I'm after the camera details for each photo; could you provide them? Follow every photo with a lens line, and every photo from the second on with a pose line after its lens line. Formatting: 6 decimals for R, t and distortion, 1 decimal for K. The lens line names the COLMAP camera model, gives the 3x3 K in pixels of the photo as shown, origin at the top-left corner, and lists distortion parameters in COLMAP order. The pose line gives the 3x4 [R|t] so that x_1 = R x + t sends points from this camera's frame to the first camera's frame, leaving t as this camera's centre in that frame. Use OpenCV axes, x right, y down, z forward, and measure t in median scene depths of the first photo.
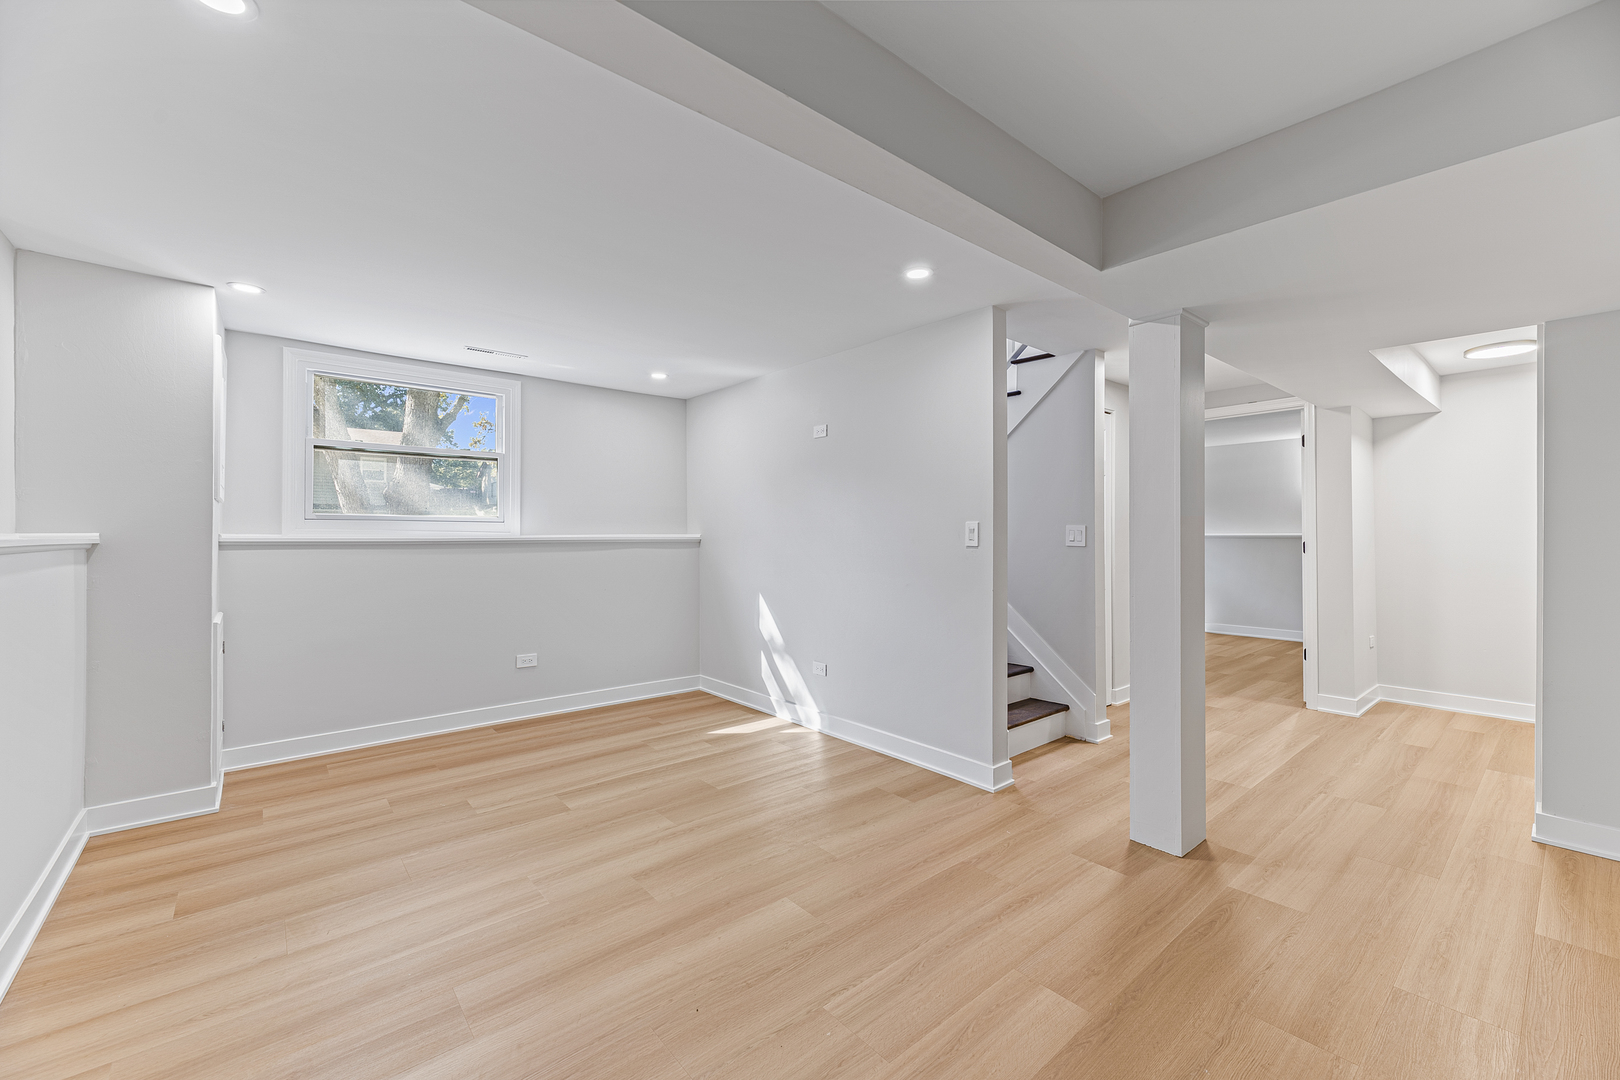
lens RADIAL K [[658.2, 0, 817.2], [0, 658.2, 530.3], [0, 0, 1]] dist [0.008517, -0.000241]
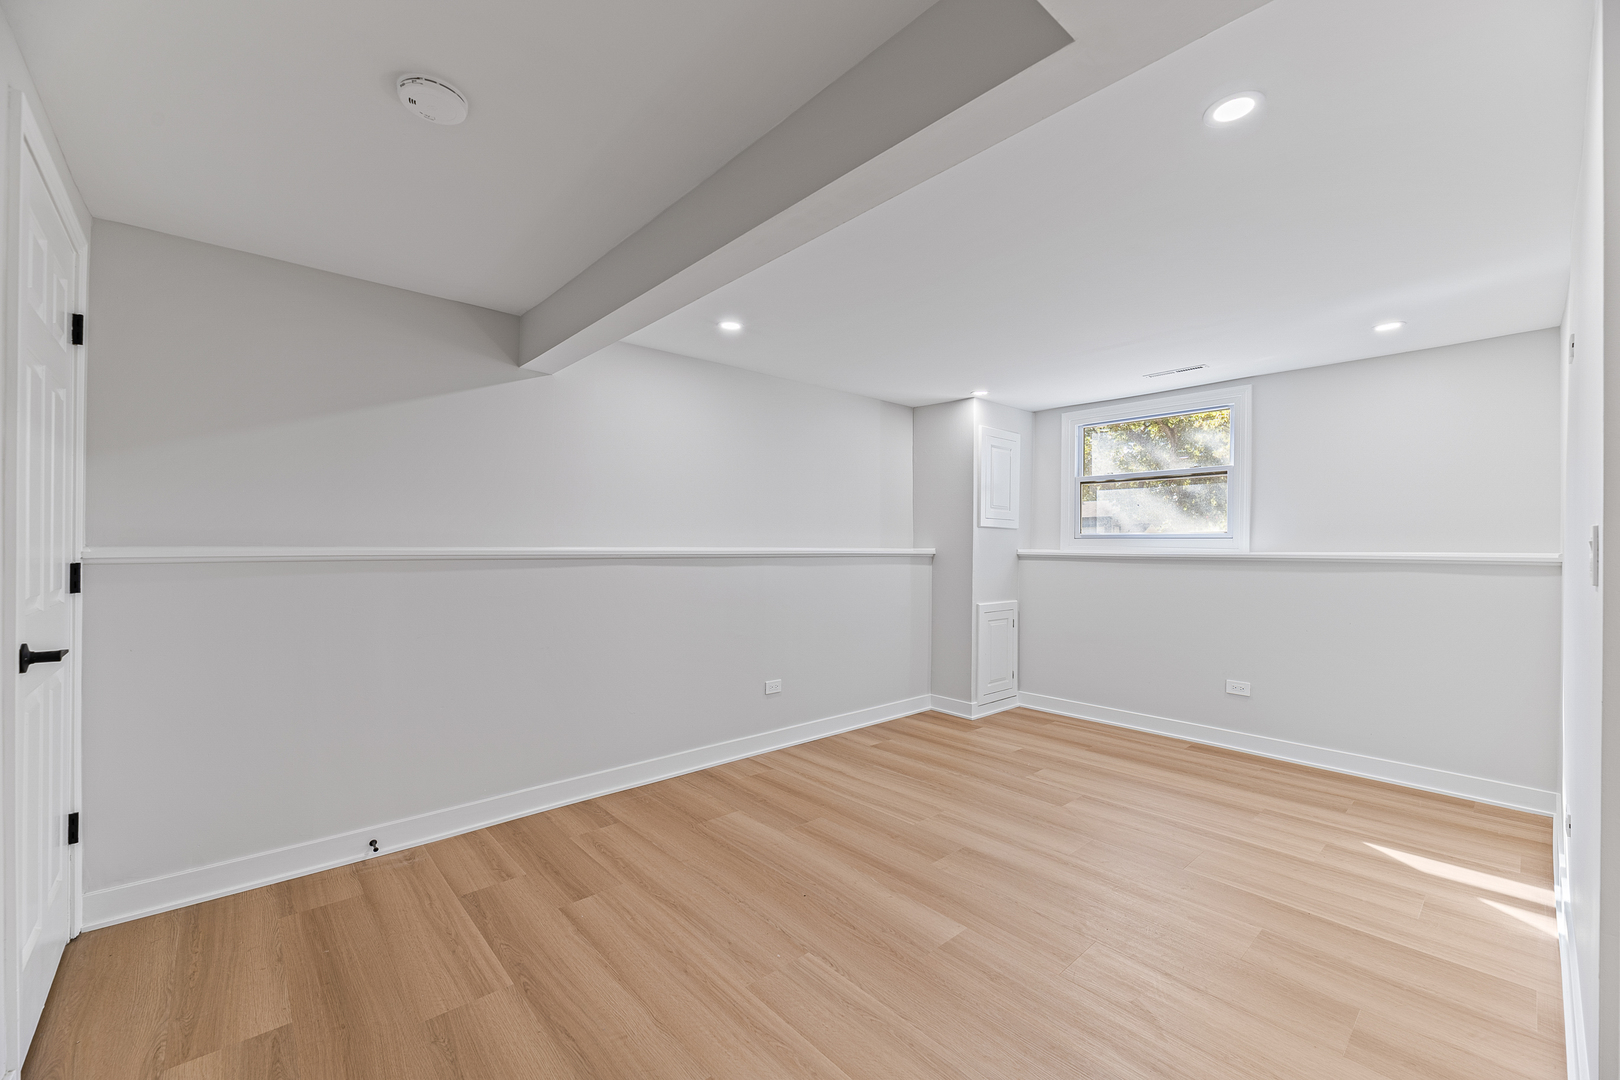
lens RADIAL K [[658.2, 0, 823.7], [0, 658.2, 546.4], [0, 0, 1]] dist [0.008517, -0.000241]
pose [[0.030205, -0.002054, -0.999542, 0.535677], [0.000610, 0.999998, -0.002036, 0.001507], [0.999544, -0.000548, 0.030206, 0.449519]]
